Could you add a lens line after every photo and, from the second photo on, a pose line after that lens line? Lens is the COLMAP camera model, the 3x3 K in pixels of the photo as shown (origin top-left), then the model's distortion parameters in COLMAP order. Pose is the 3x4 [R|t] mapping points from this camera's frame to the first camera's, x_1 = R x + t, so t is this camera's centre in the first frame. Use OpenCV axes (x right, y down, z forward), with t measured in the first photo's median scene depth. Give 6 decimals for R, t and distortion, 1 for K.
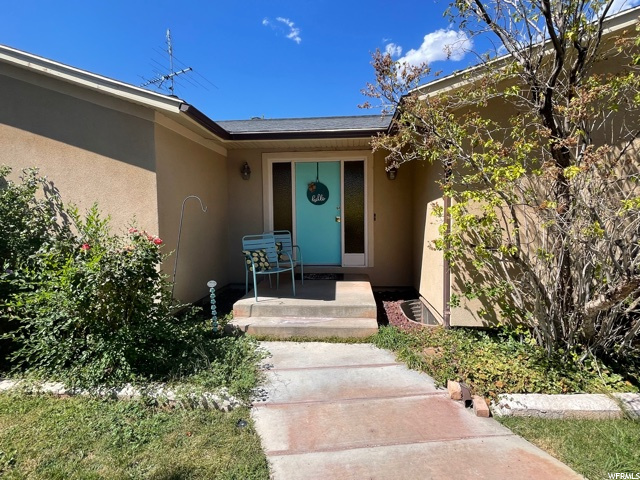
lens RADIAL K [[339.0, 0, 317.3], [0, 339.0, 238.2], [0, 0, 1]] dist [-0.001097, 0.001186]
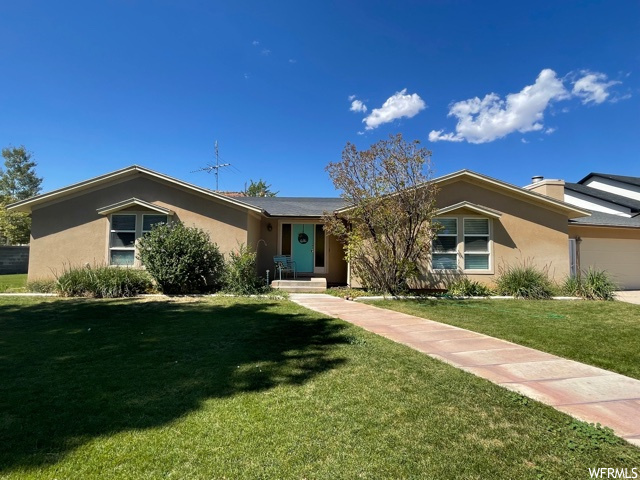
lens RADIAL K [[339.0, 0, 323.1], [0, 339.0, 234.0], [0, 0, 1]] dist [-0.001097, 0.001186]
pose [[0.994115, 0.028692, 0.104461, -0.139380], [-0.015578, 0.992128, -0.124254, 0.147037], [-0.107204, 0.121896, 0.986736, -1.620422]]
